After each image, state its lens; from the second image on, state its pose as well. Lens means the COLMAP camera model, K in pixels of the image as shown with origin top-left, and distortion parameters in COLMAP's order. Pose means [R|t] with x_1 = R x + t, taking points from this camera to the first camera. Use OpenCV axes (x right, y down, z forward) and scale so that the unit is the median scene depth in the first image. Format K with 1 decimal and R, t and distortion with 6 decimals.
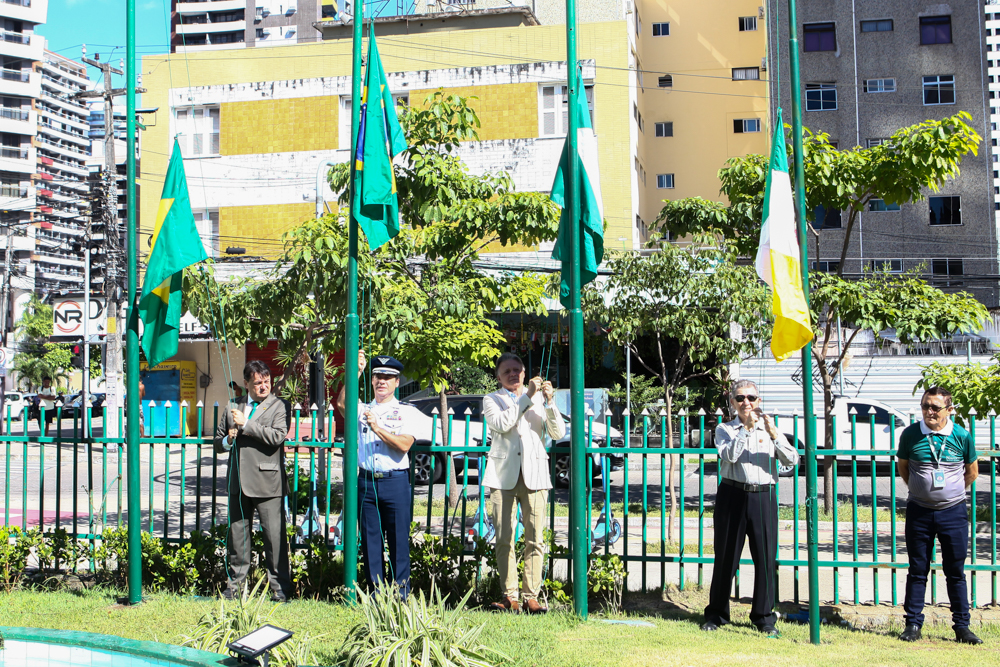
lens RADIAL K [[1228.9, 0, 475.0], [0, 1228.9, 275.8], [0, 0, 1]] dist [-0.082618, 0.029154]
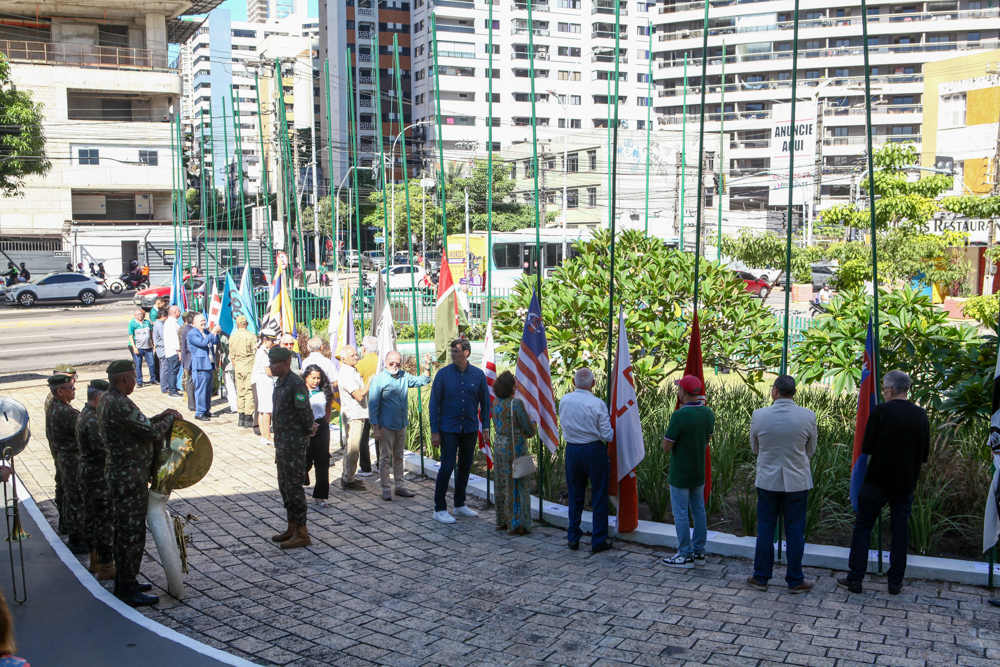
lens RADIAL K [[1063.6, 0, 500.0], [0, 1063.6, 333.5], [0, 0, 1]] dist [-0.034203, 0.018453]
pose [[0.600148, 0.089474, -0.794869, 1.040941], [0.052831, 0.987120, 0.151004, -0.141507], [0.798142, -0.132618, 0.587691, -0.588751]]
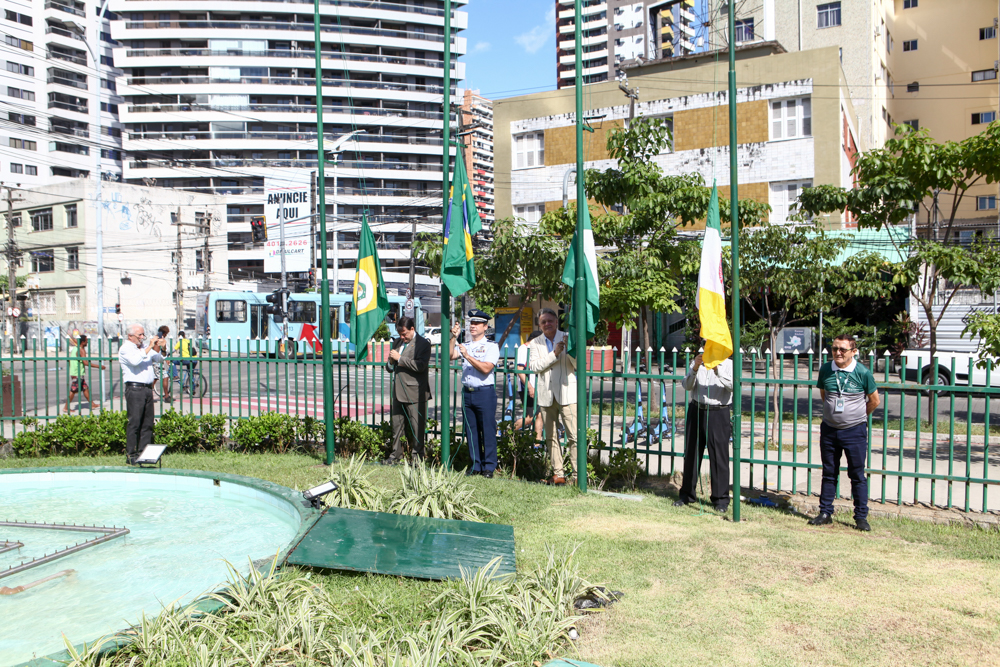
lens RADIAL K [[859.8, 0, 500.0], [0, 859.8, 333.5], [0, 0, 1]] dist [-0.087652, 0.101293]
pose [[0.945466, 0.007157, -0.325641, 0.146030], [0.026345, 0.994803, 0.098356, -0.003896], [0.324653, -0.101571, 0.940364, 0.012234]]
